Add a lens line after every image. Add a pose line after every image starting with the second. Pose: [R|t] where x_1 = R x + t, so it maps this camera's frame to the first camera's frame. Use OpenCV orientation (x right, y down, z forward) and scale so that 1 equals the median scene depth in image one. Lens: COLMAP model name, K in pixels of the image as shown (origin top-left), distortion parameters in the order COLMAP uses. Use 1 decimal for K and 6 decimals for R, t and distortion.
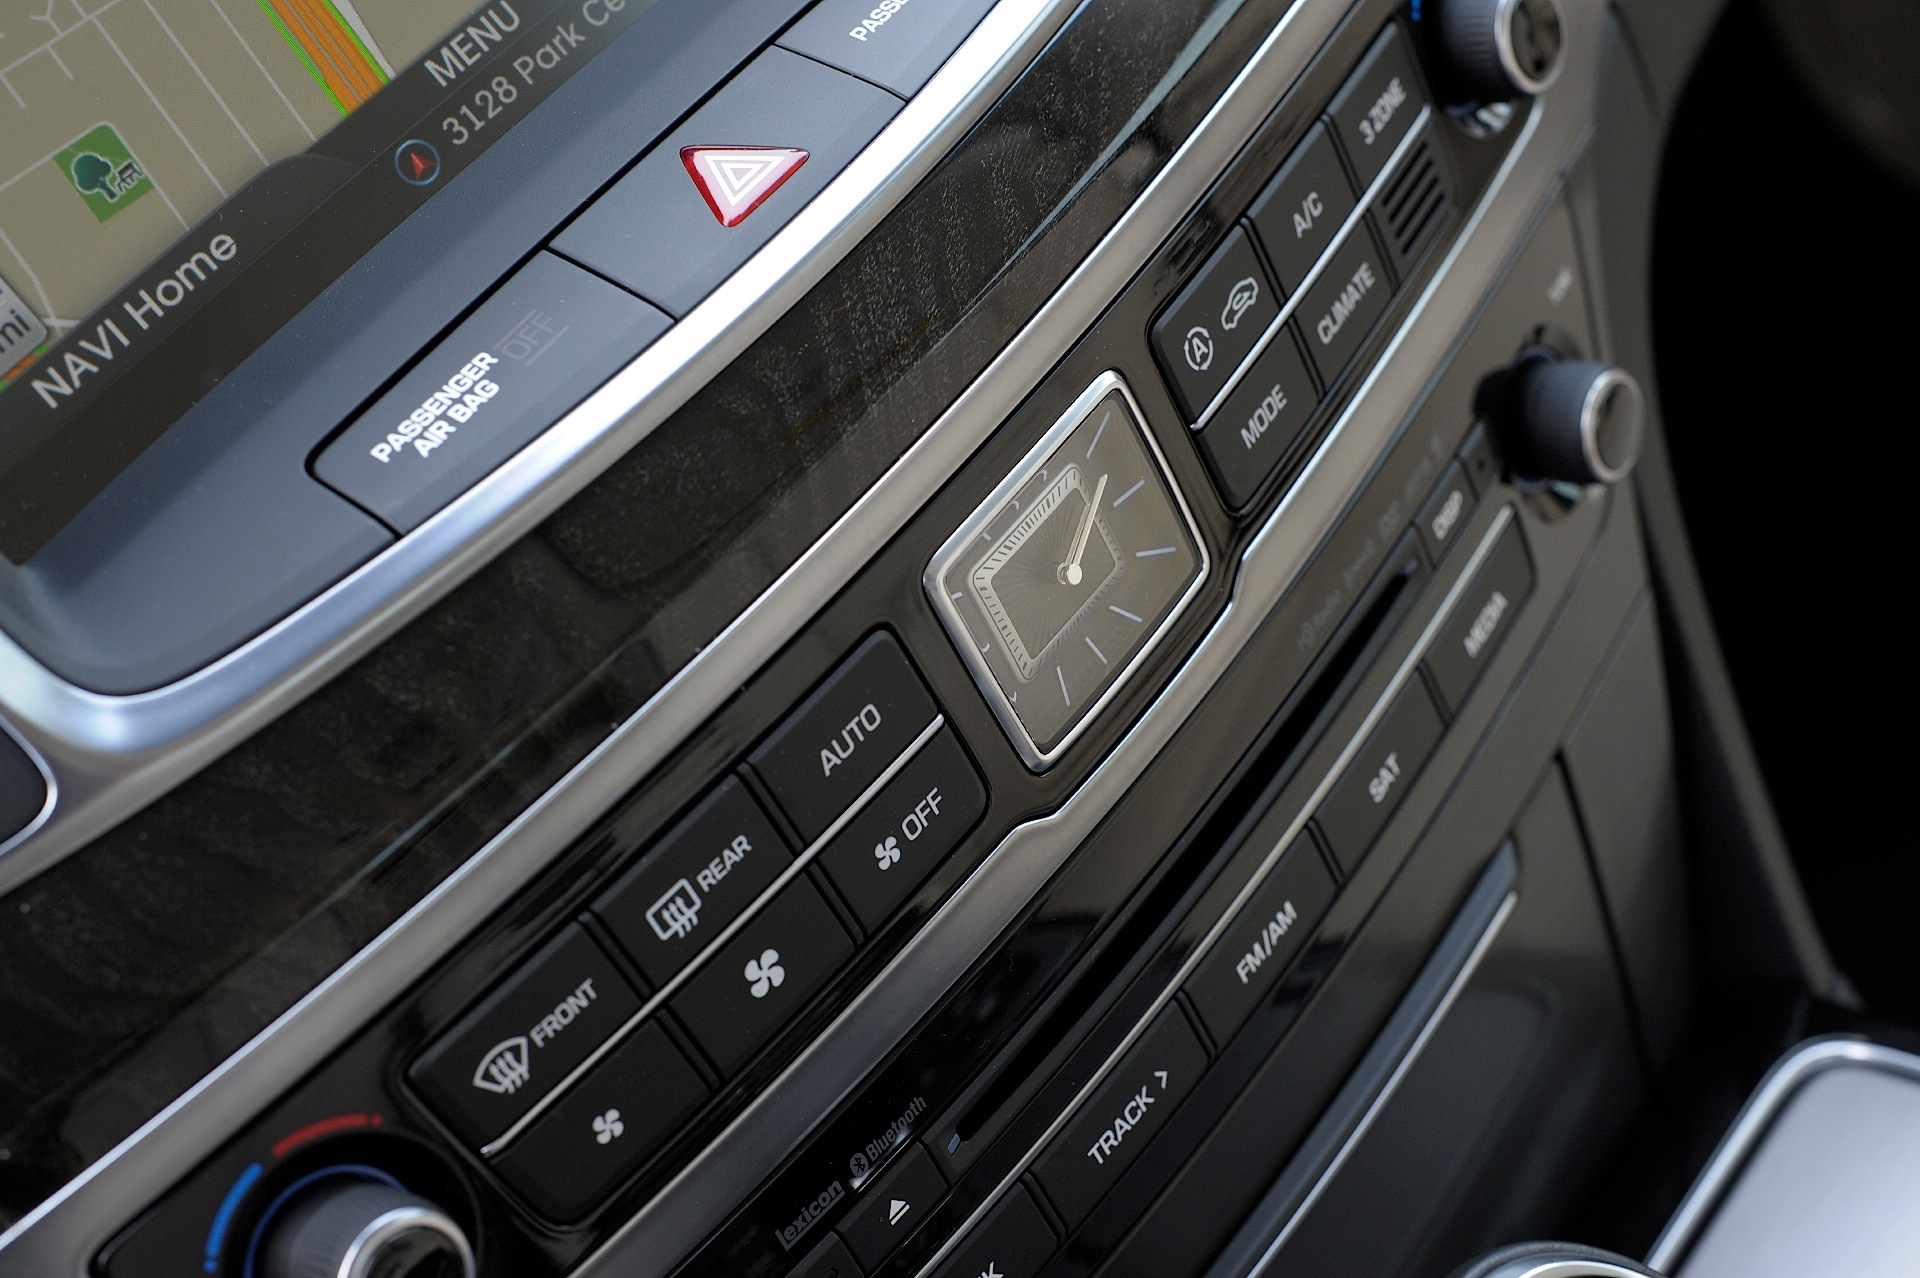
lens RADIAL K [[2905.3, 0, 960.0], [0, 2905.3, 639.0], [0, 0, 1]] dist [-0.200866, -0.011532]
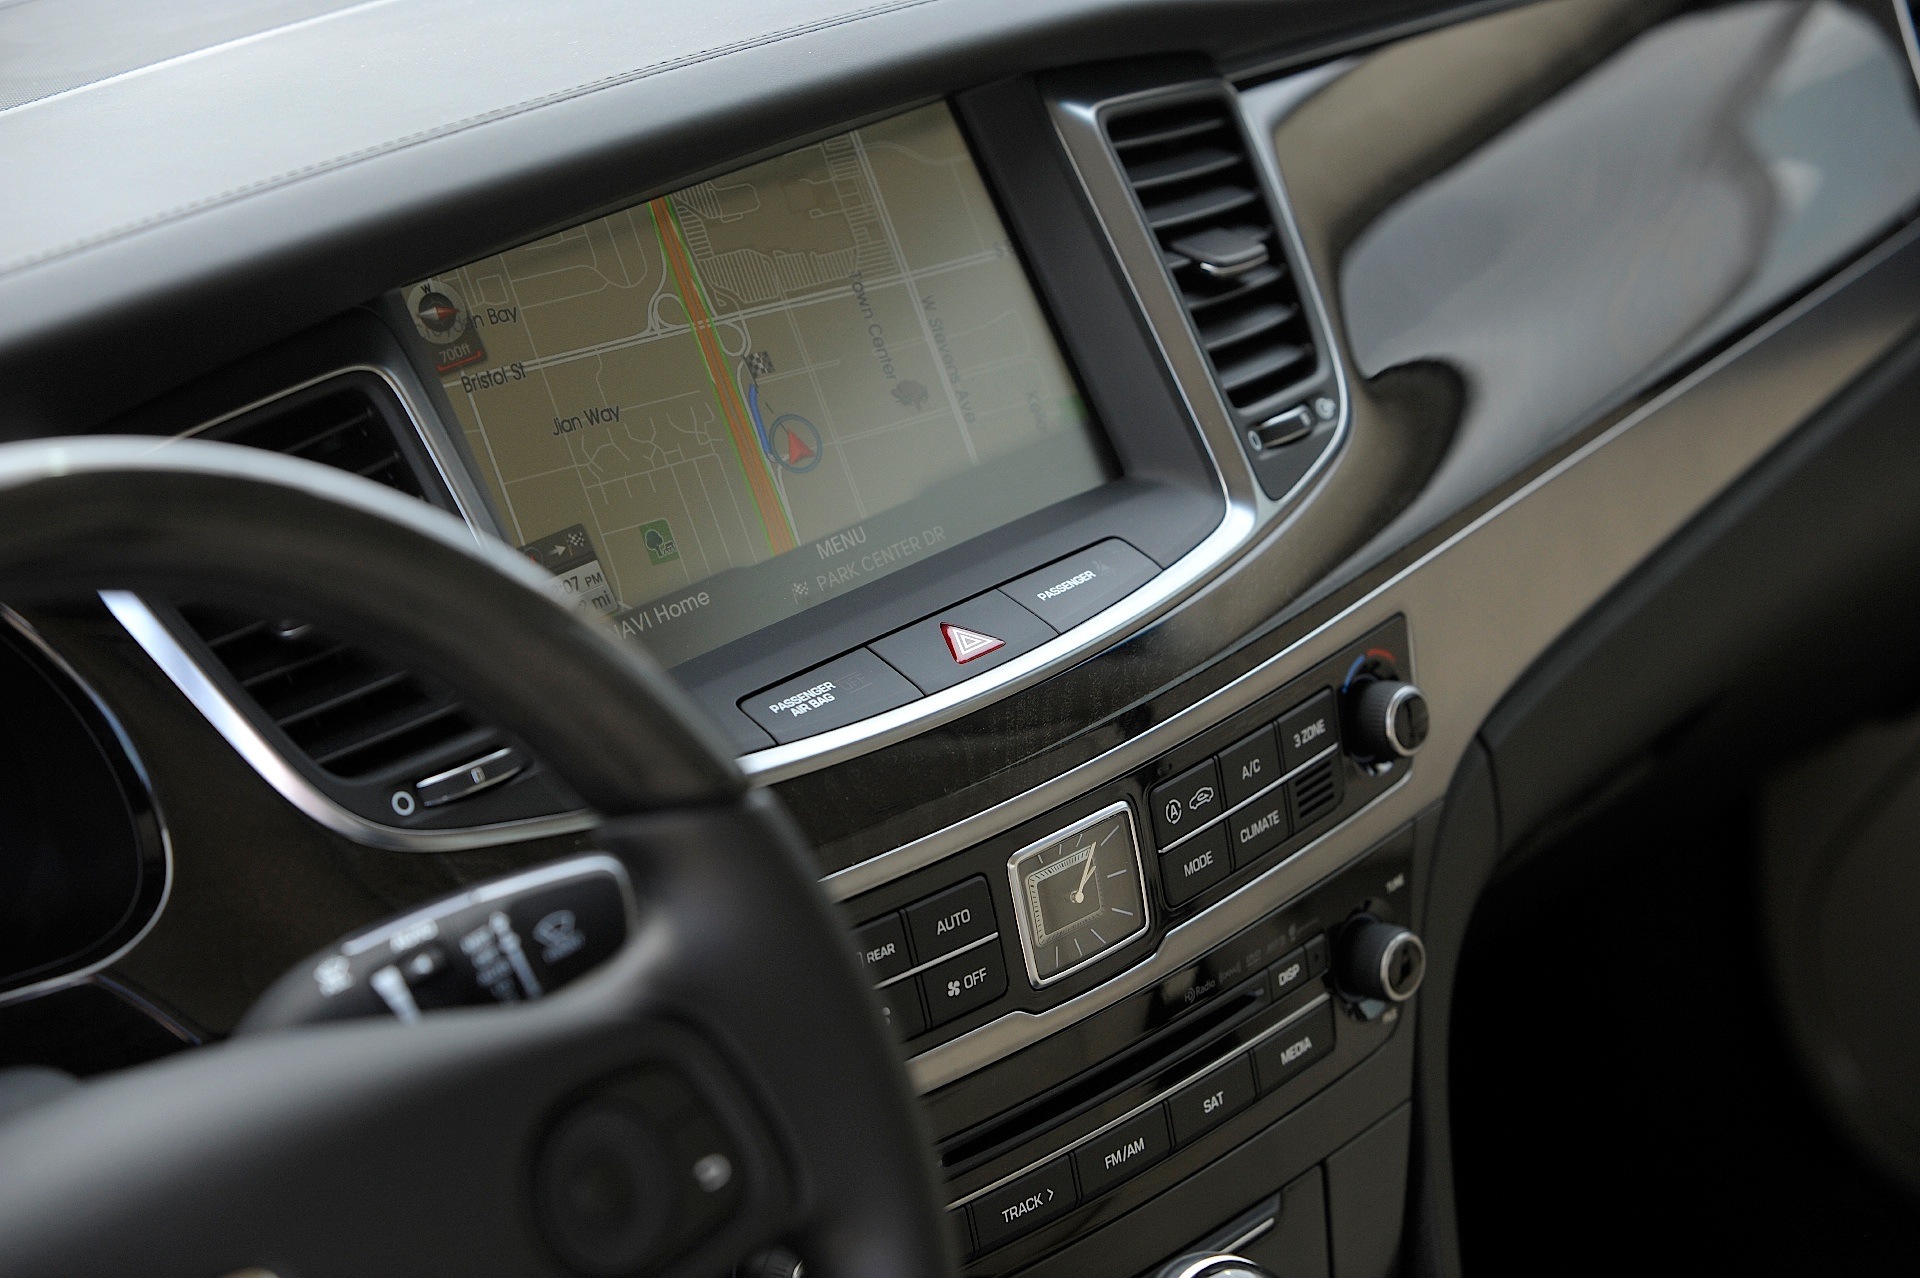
lens RADIAL K [[4752.6, 0, 960.0], [0, 4752.6, 639.0], [0, 0, 1]] dist [-0.376241, -0.065964]
pose [[0.962456, 0.271434, -0.001291, -0.073826], [-0.260713, 0.923098, -0.282700, 0.690995], [-0.075543, 0.272423, 0.959208, -1.918446]]
